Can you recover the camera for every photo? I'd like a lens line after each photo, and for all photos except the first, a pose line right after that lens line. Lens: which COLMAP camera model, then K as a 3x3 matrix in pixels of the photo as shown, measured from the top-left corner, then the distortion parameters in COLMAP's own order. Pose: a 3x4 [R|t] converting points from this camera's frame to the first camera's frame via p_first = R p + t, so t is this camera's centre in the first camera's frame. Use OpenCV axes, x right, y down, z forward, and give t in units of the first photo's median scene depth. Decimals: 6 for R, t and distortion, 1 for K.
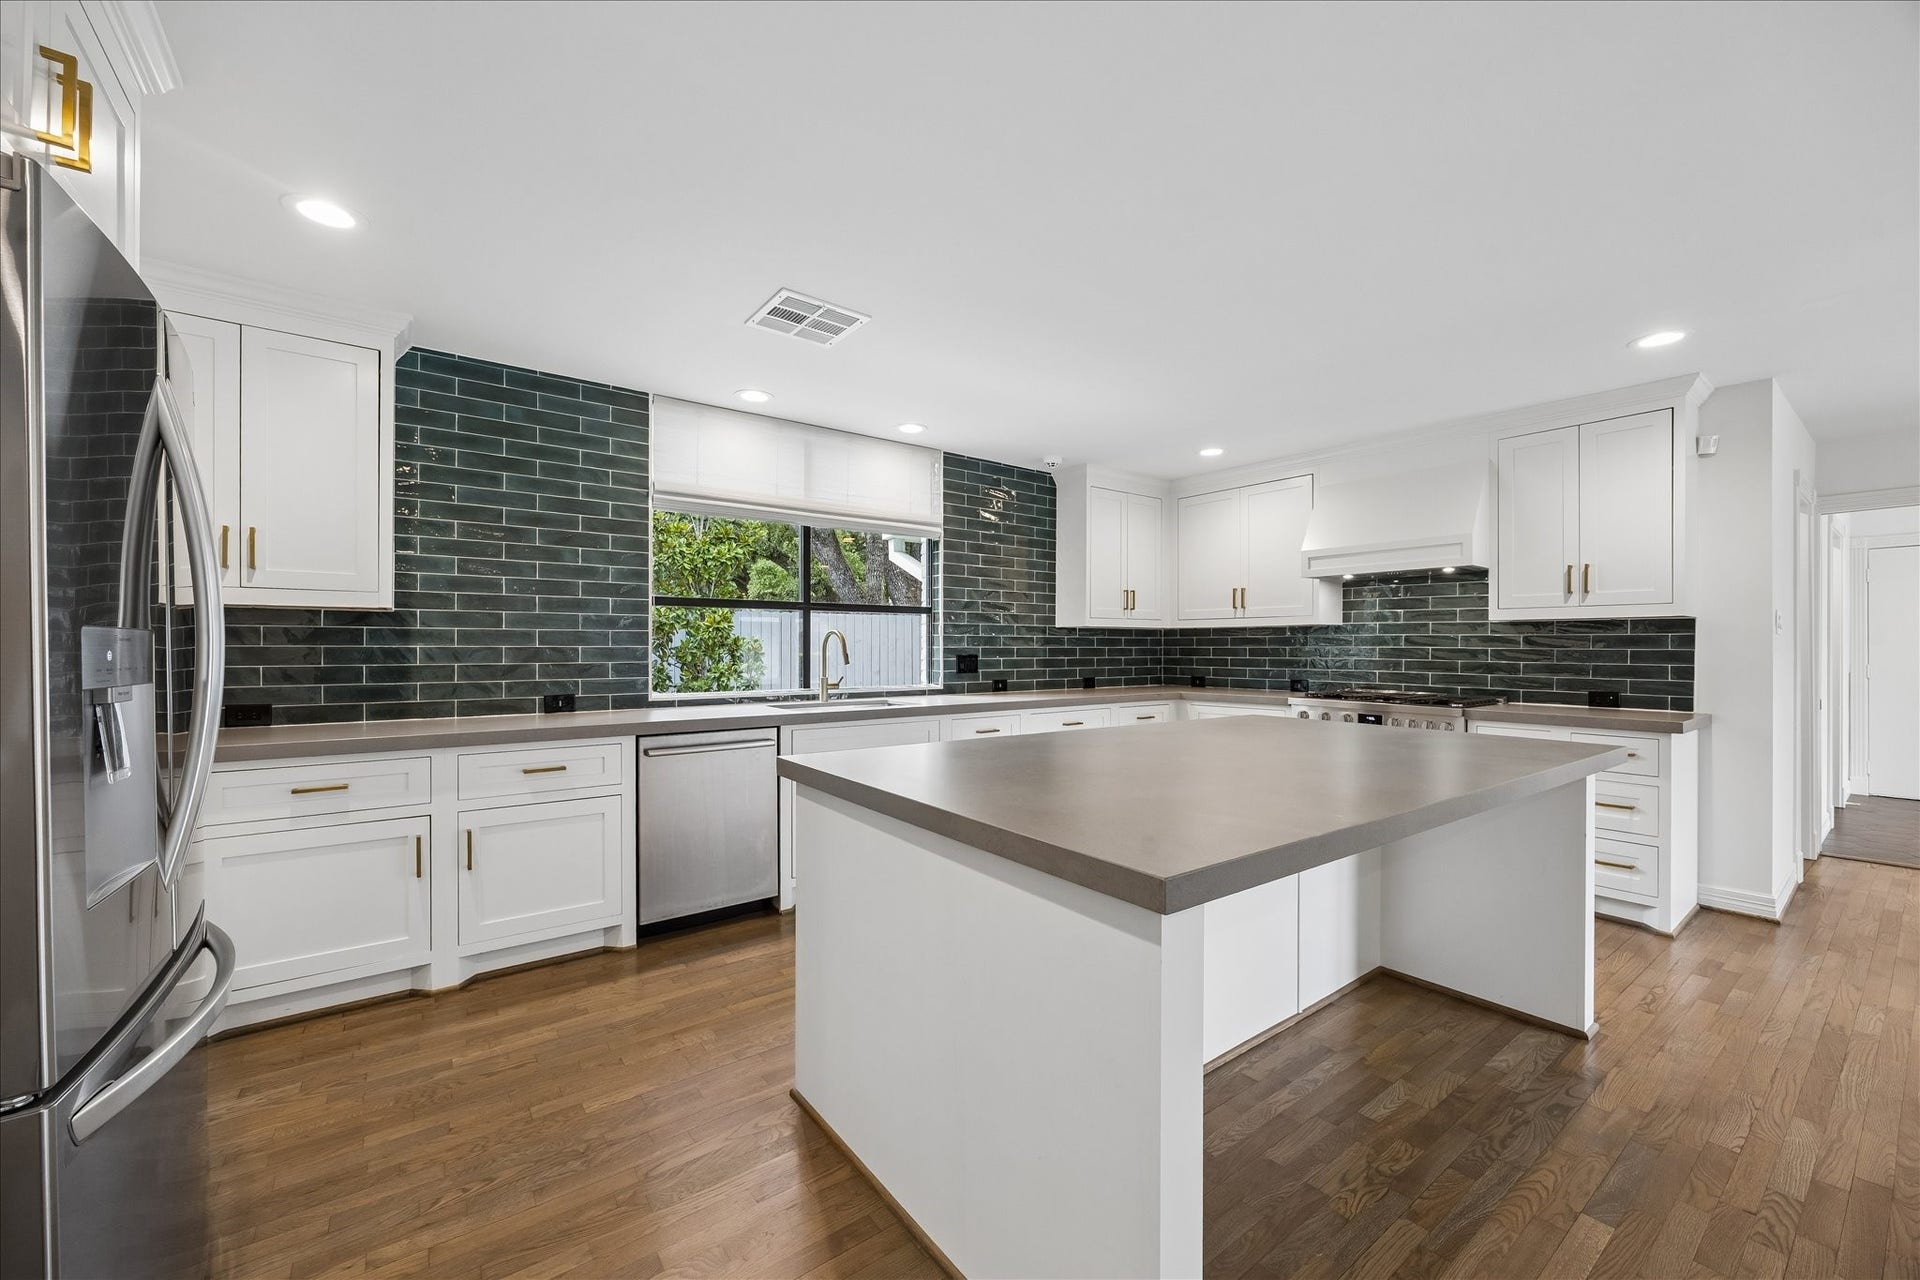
lens RADIAL K [[738.6, 0, 959.2], [0, 738.6, 647.5], [0, 0, 1]] dist [-0.001214, -0.000030]
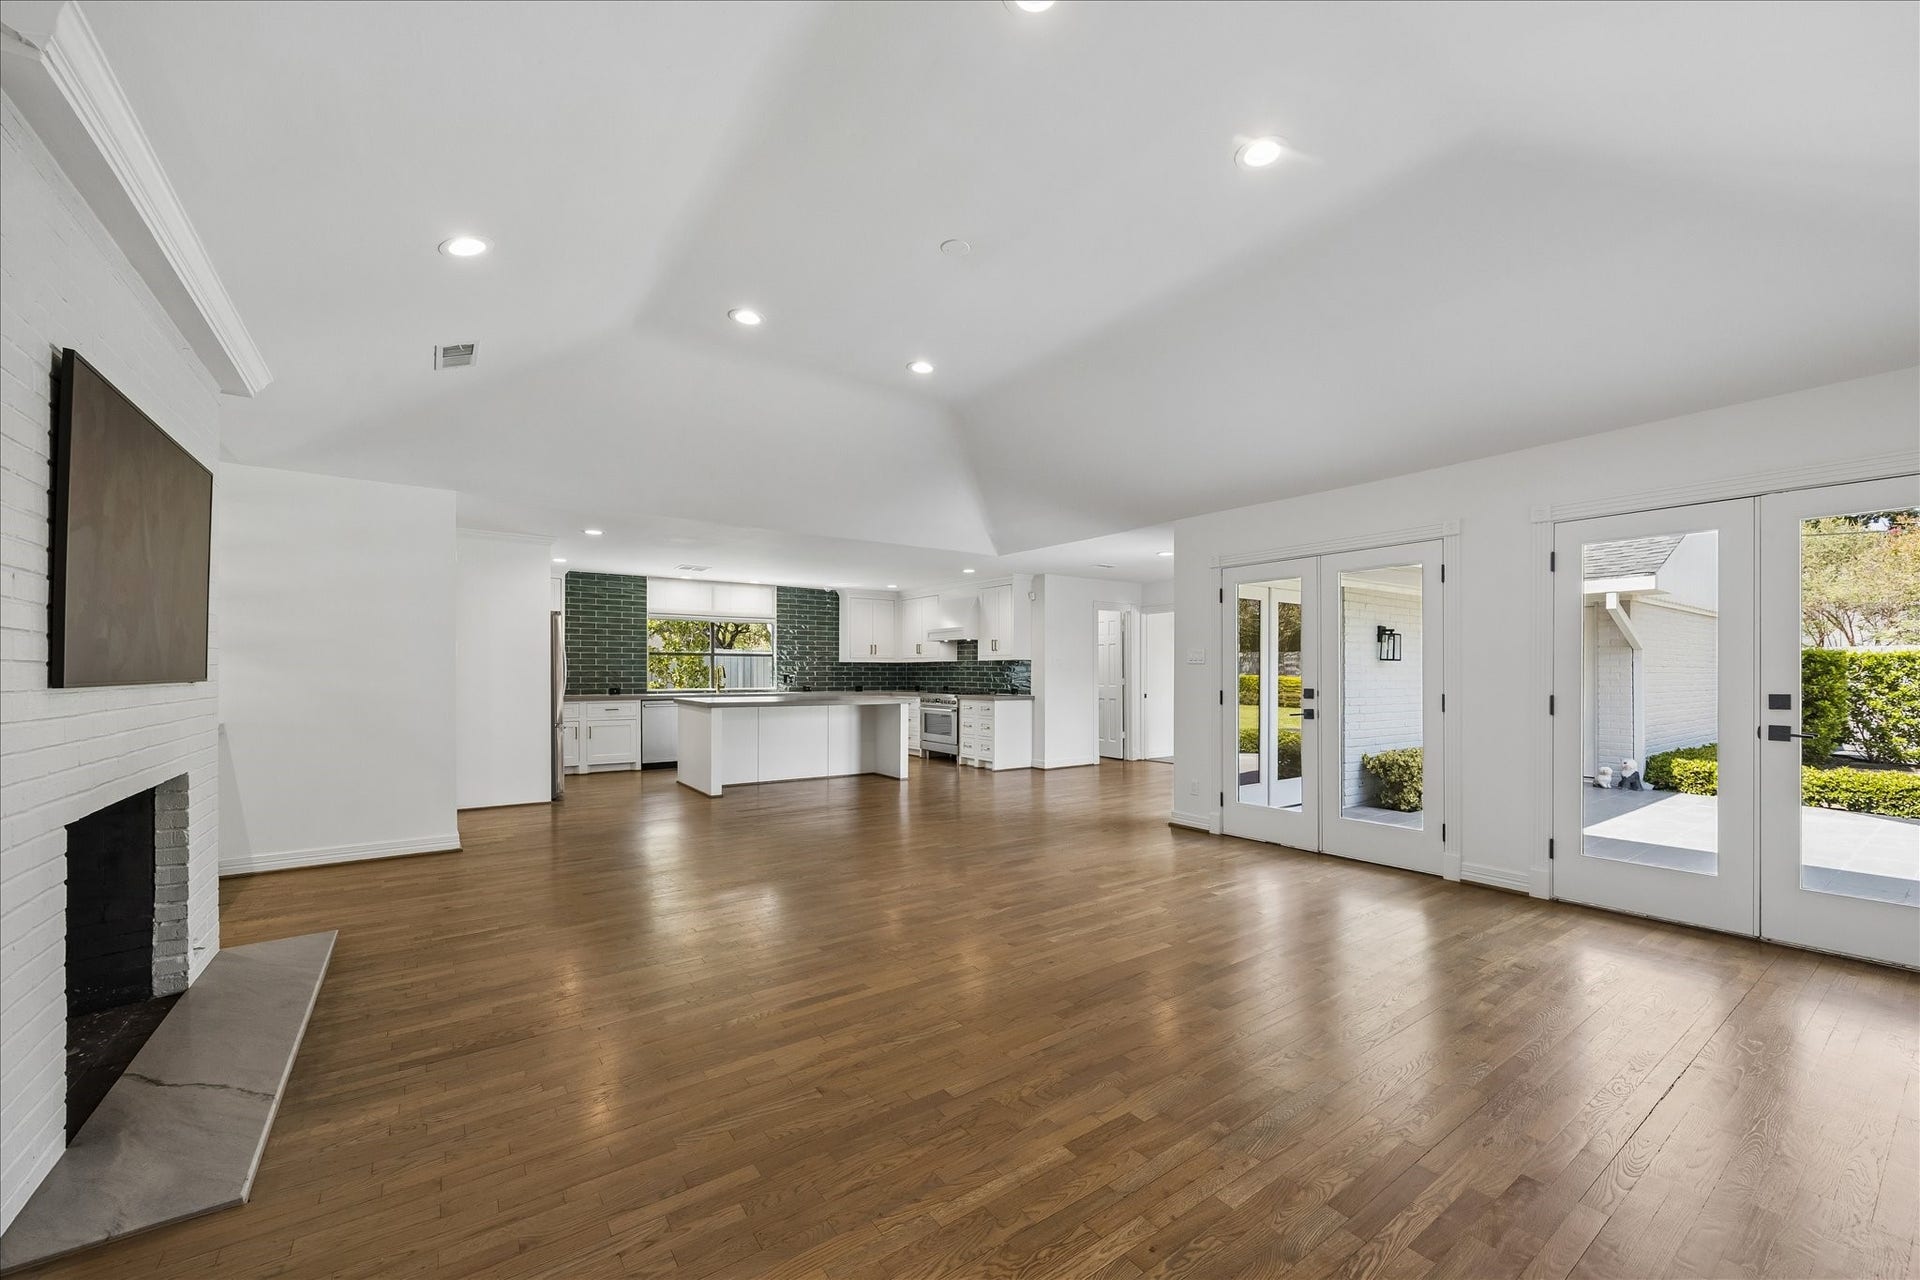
lens RADIAL K [[738.6, 0, 962.7], [0, 738.6, 675.3], [0, 0, 1]] dist [-0.001214, -0.000030]
pose [[0.999617, 0.000923, -0.027659, 0.620020], [-0.000835, 0.999995, 0.003196, 0.003724], [0.027662, -0.003171, 0.999612, -1.277147]]
